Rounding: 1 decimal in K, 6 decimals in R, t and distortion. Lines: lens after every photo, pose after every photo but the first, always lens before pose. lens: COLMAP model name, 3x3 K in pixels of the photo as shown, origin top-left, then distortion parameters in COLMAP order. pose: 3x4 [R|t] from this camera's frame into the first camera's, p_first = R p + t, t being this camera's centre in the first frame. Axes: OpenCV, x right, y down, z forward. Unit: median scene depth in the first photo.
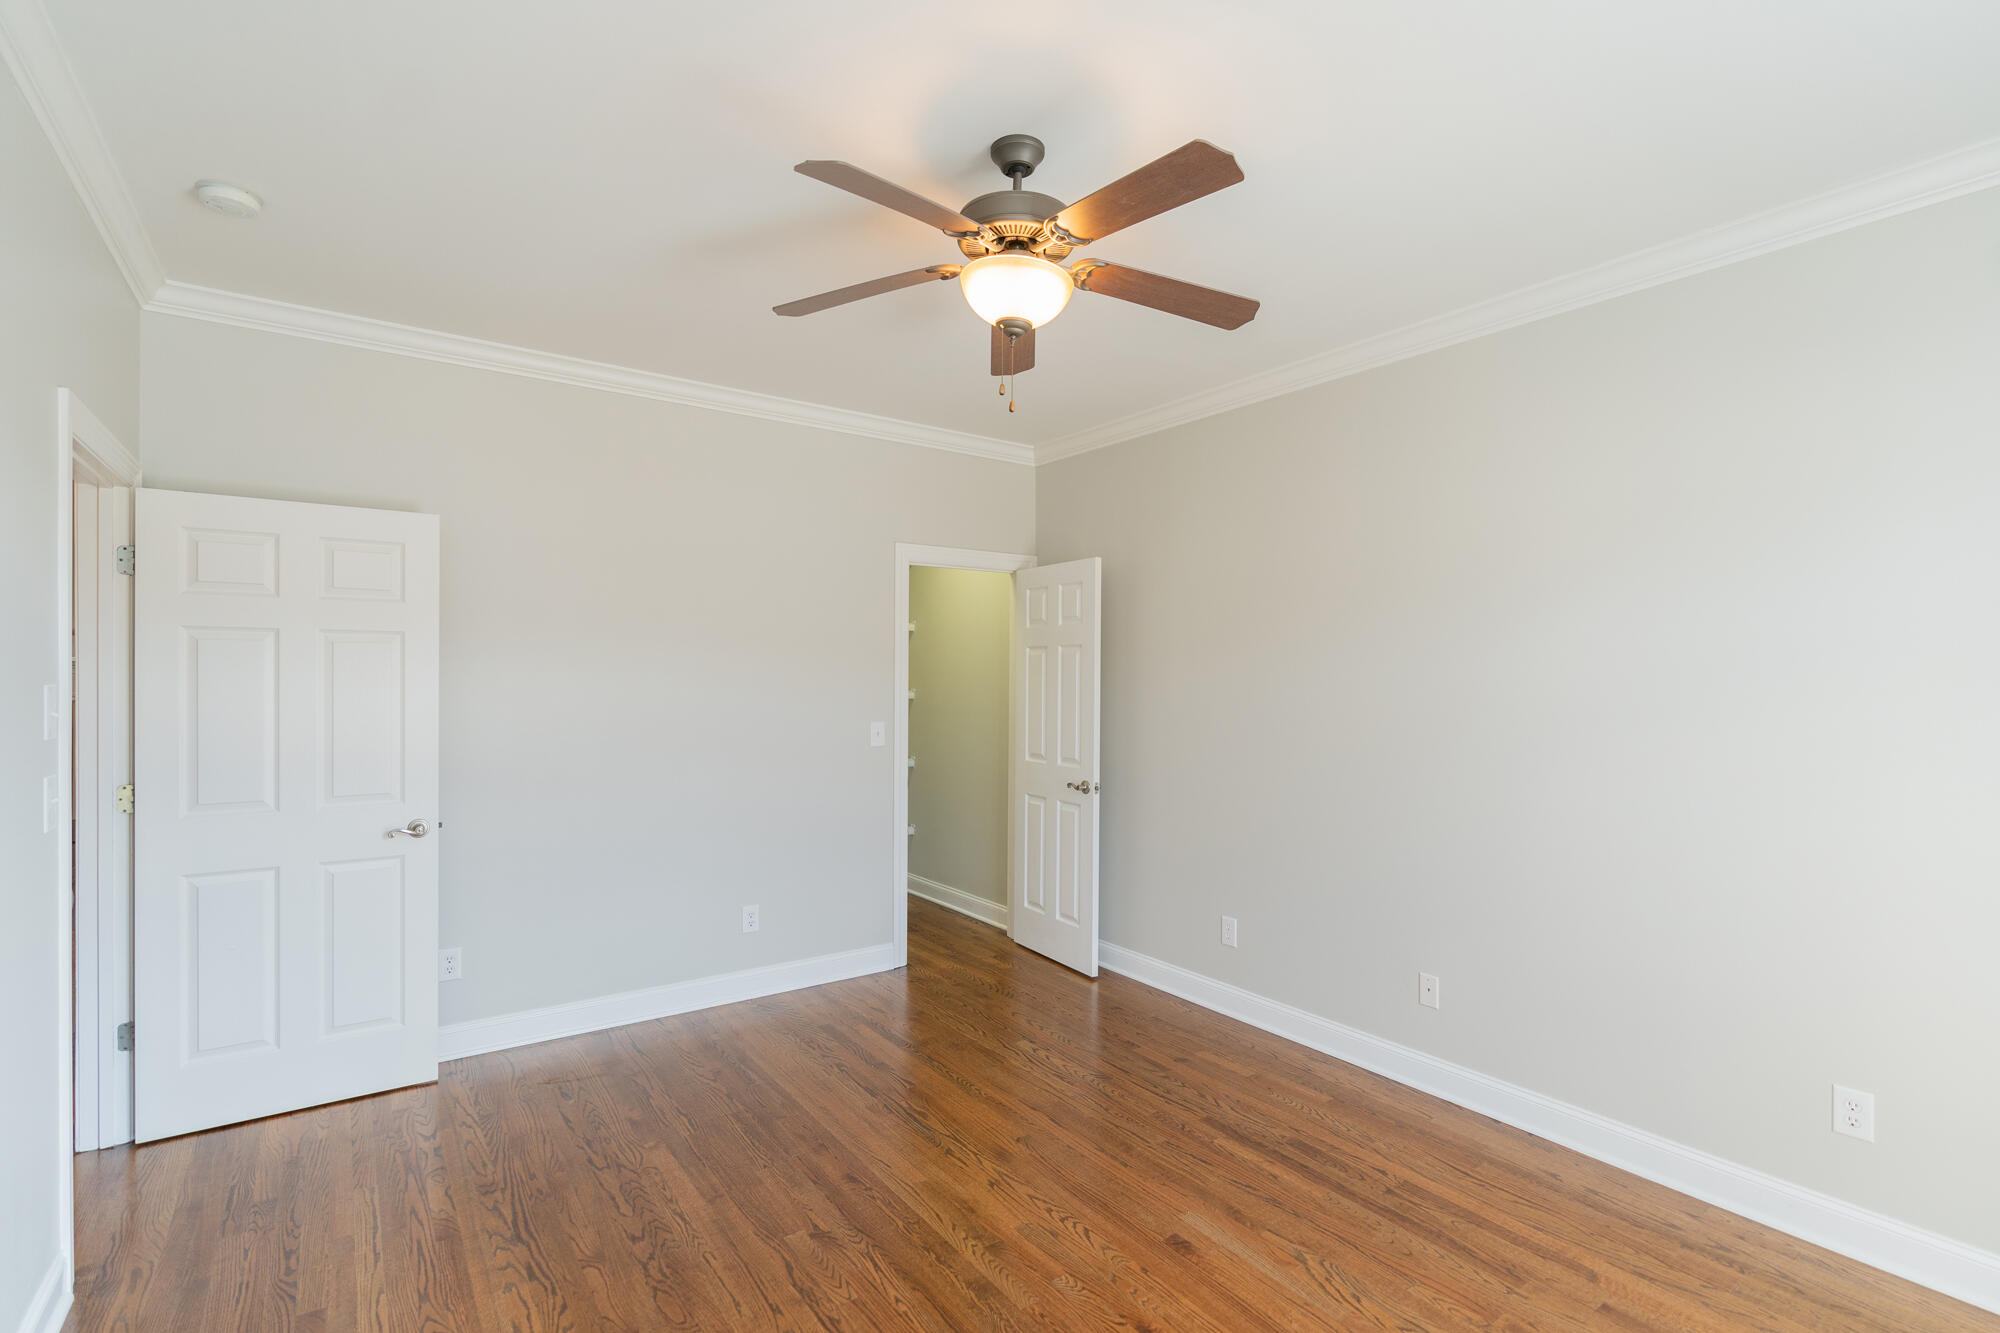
lens RADIAL K [[922.4, 0, 995.9], [0, 922.4, 683.0], [0, 0, 1]] dist [-0.003751, 0.000450]
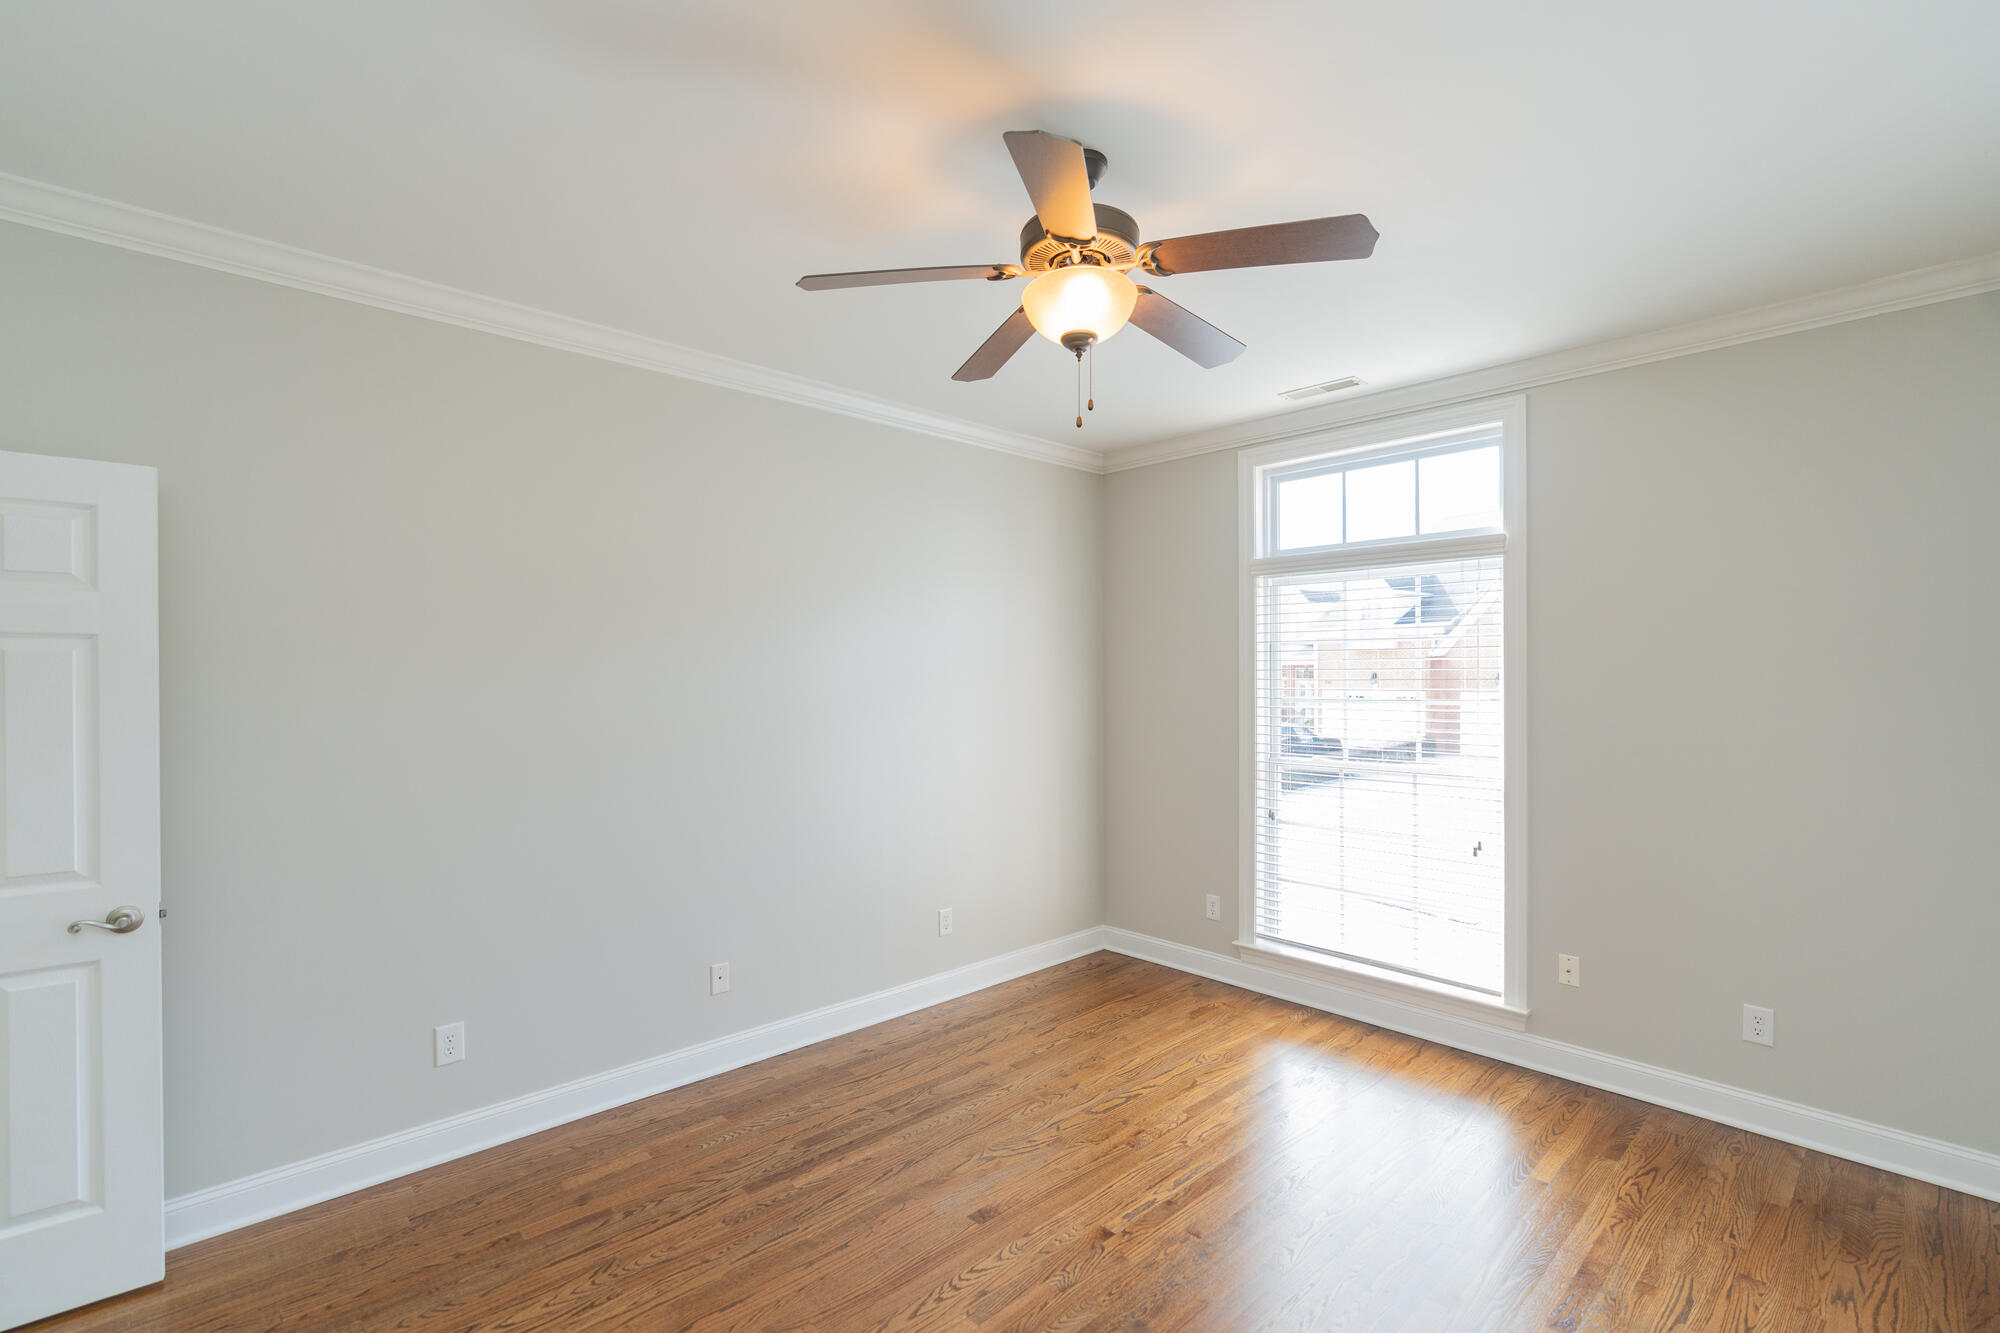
lens RADIAL K [[901.7, 0, 998.9], [0, 901.7, 679.4], [0, 0, 1]] dist [-0.005493, 0.000580]
pose [[-0.133769, -0.009012, 0.990972, -0.734913], [0.012975, 0.999857, 0.010845, -0.029427], [-0.990928, 0.014309, -0.133633, 0.964081]]
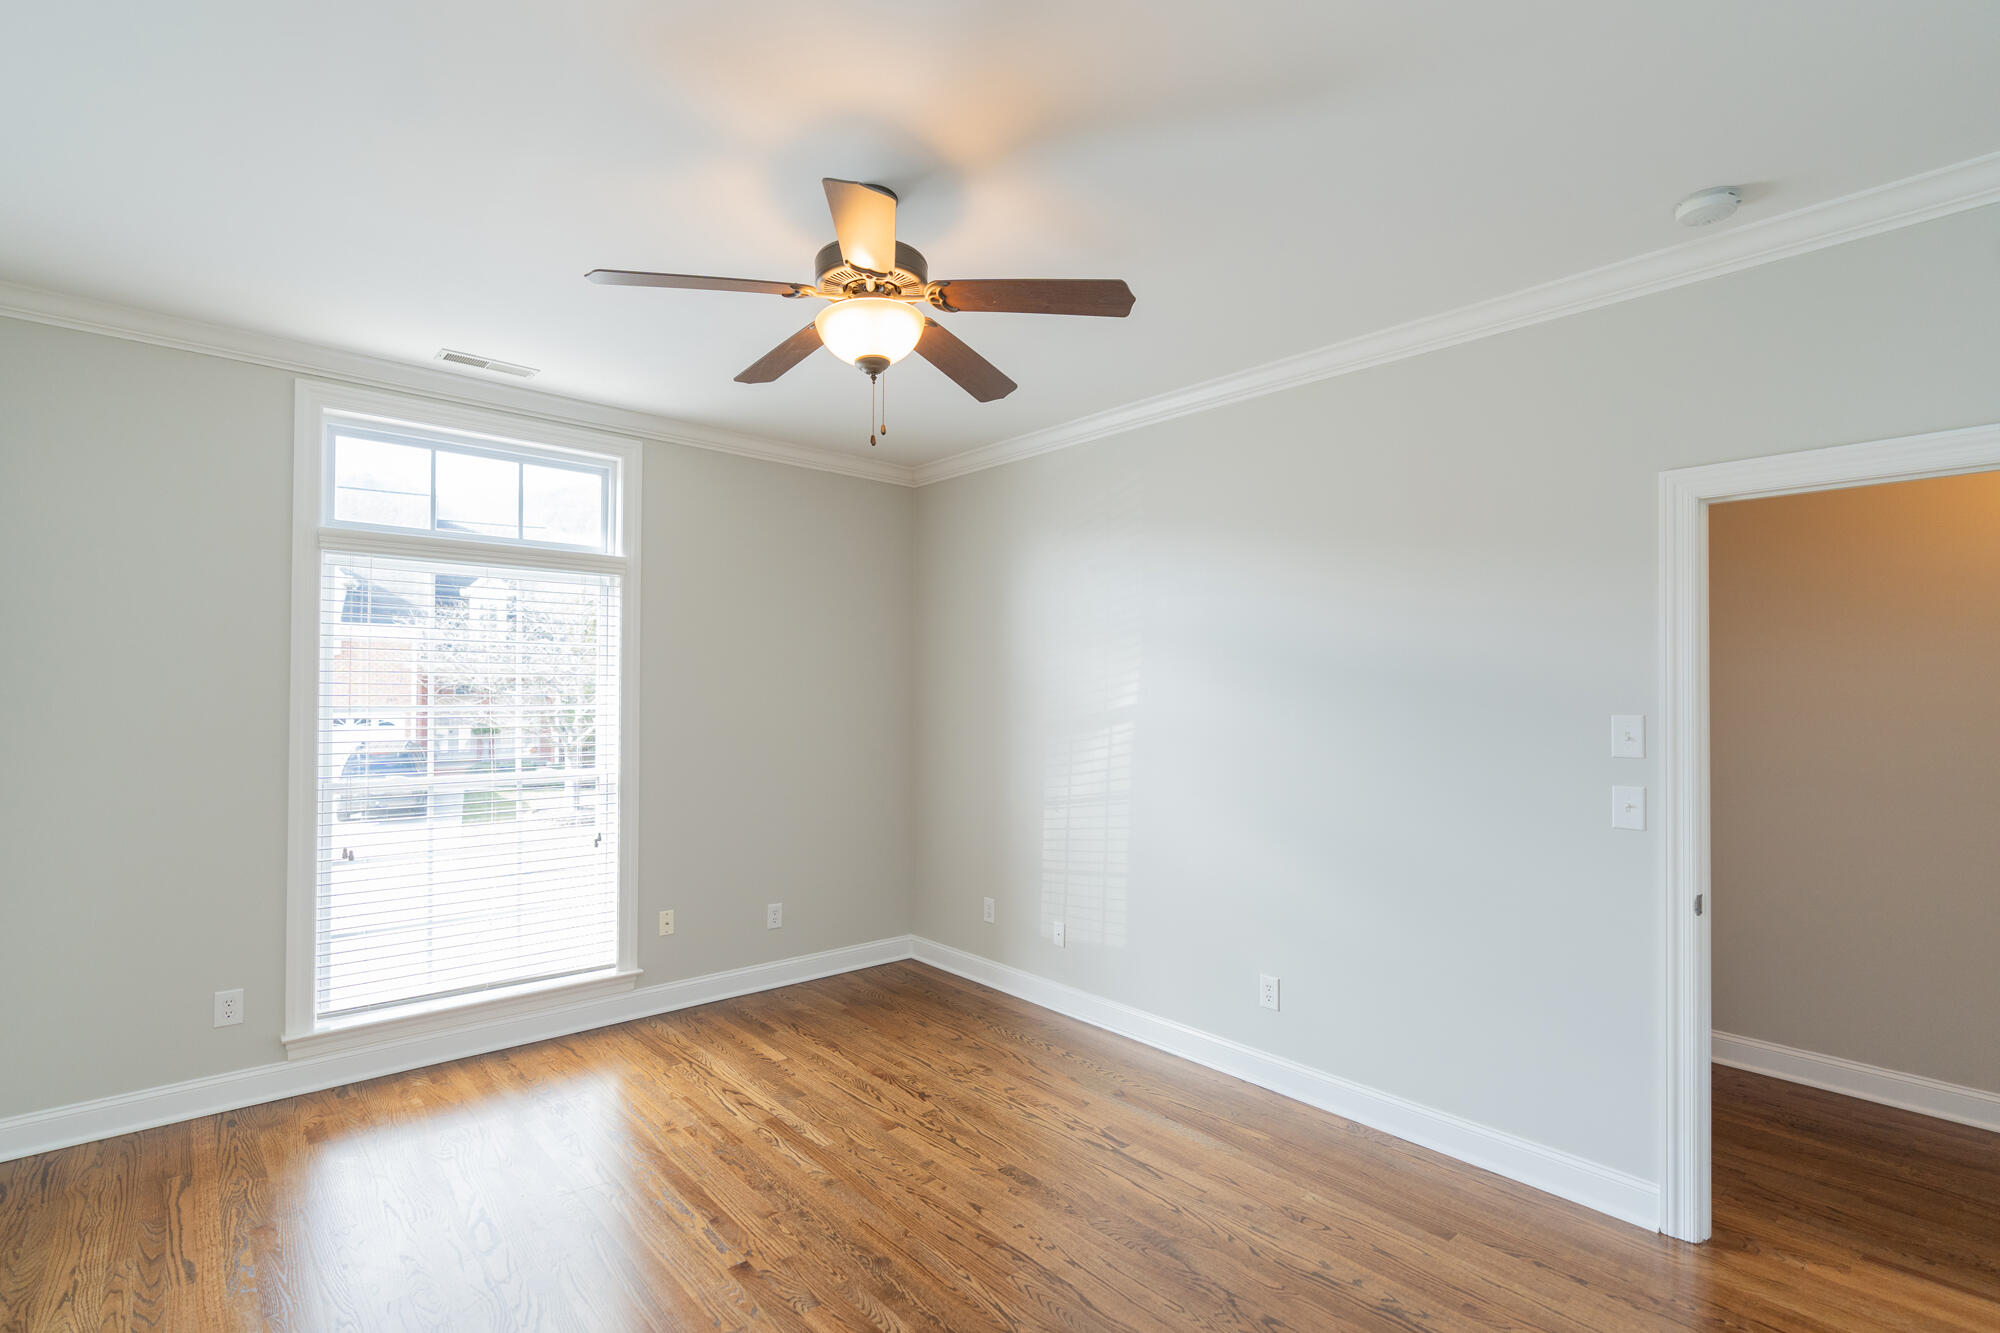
lens RADIAL K [[931.6, 0, 995.3], [0, 931.6, 677.1], [0, 0, 1]] dist [-0.000057, 0.001184]
pose [[-0.994657, -0.016615, -0.101886, -0.012513], [-0.016256, 0.999858, -0.004351, -0.022831], [0.101944, -0.002672, -0.994787, 1.640198]]
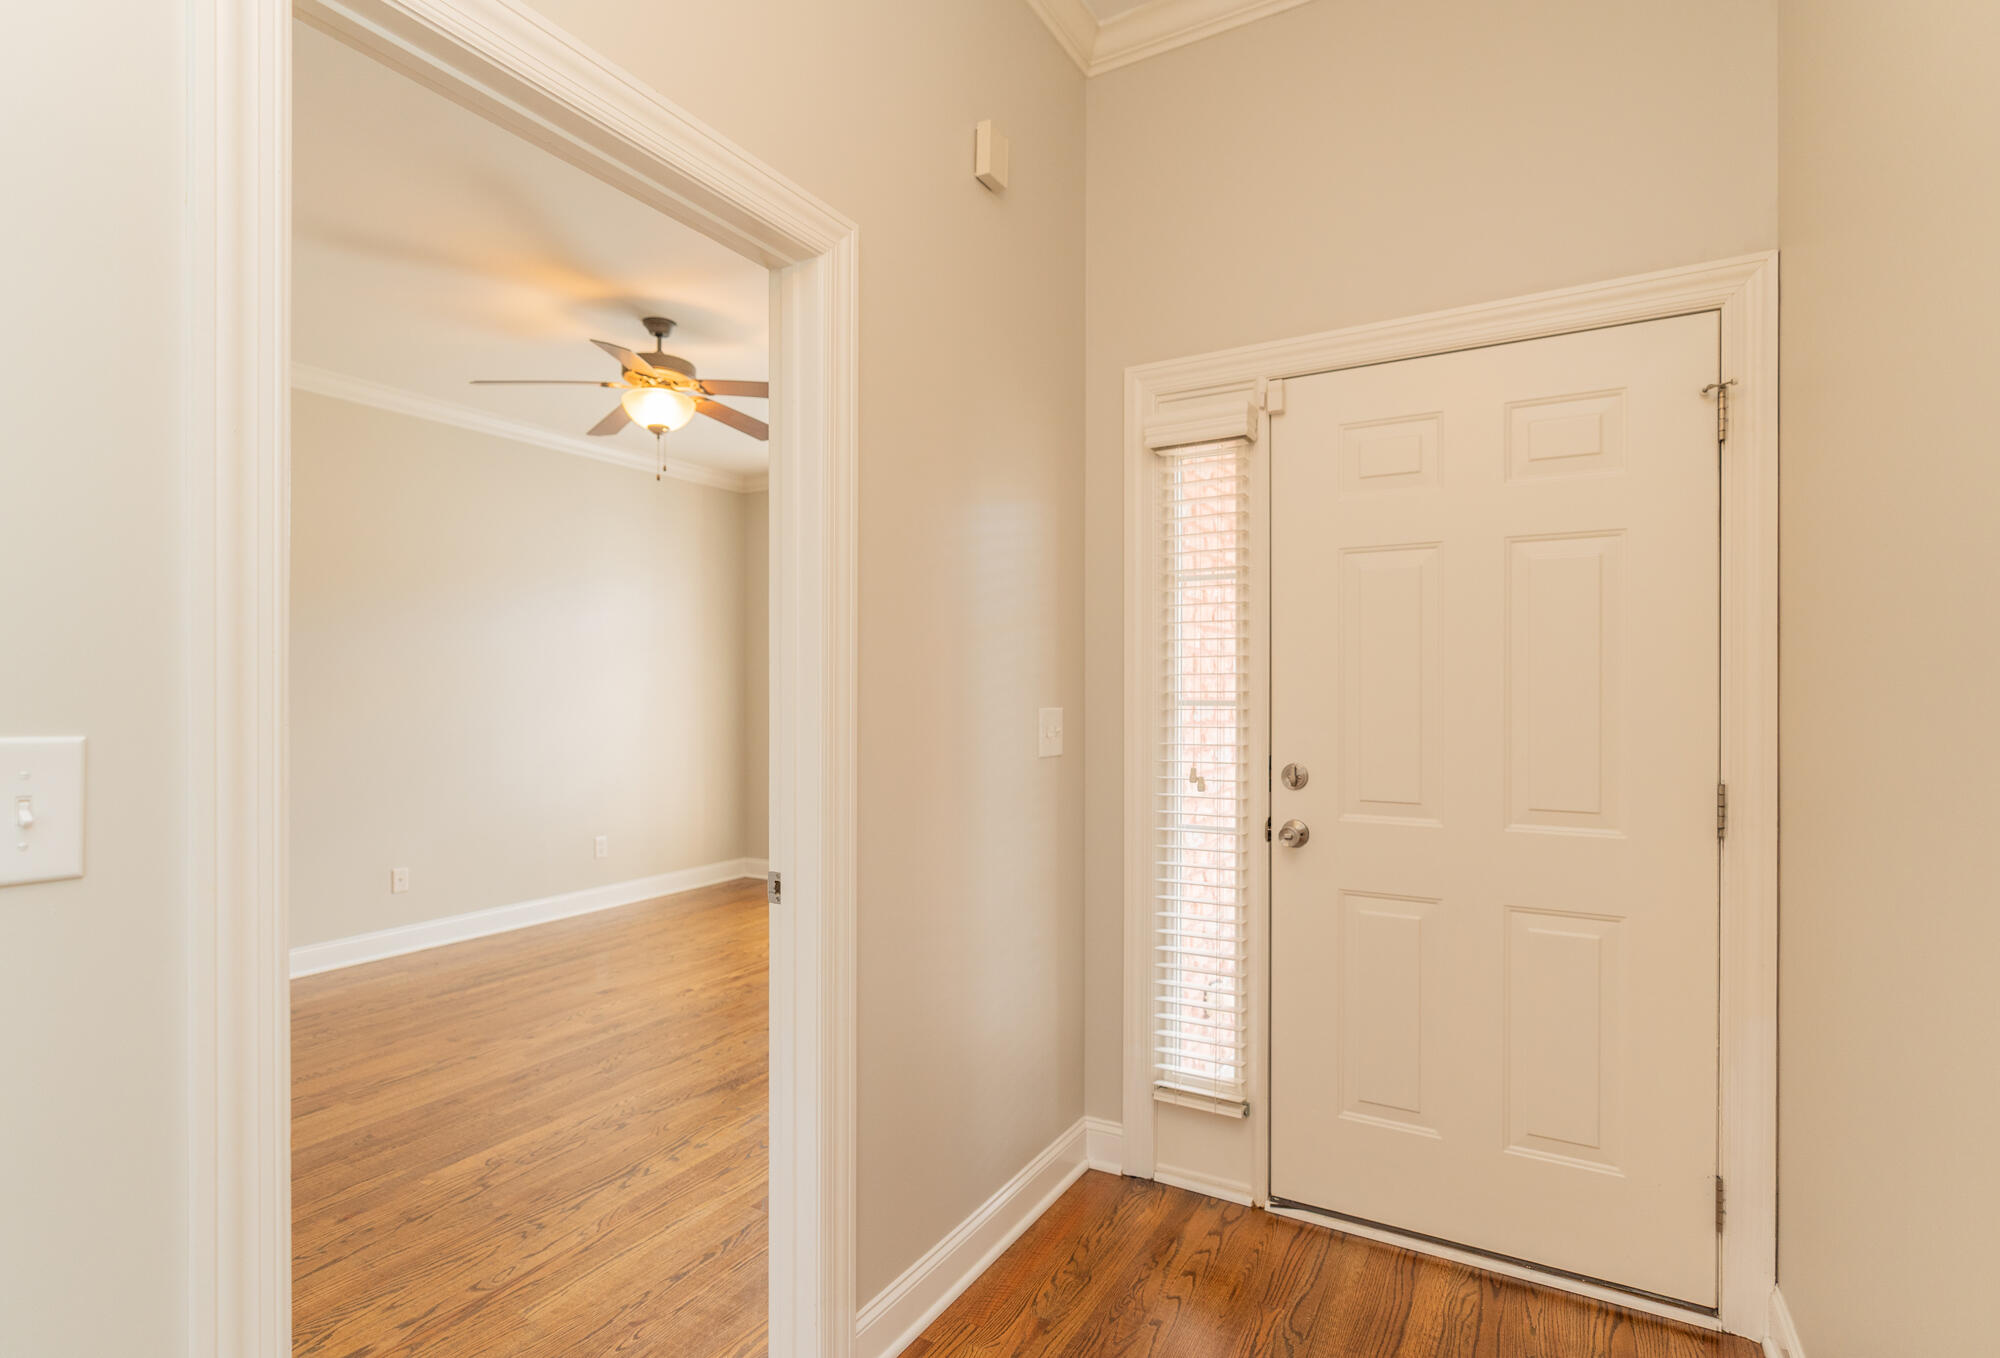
lens RADIAL K [[972.3, 0, 1006.6], [0, 972.3, 689.5], [0, 0, 1]] dist [-0.000054, -0.000002]
pose [[-0.409941, -0.003023, 0.912107, -1.443758], [0.010132, 0.999918, 0.007868, 0.057088], [-0.912056, 0.012467, -0.409877, 0.910839]]
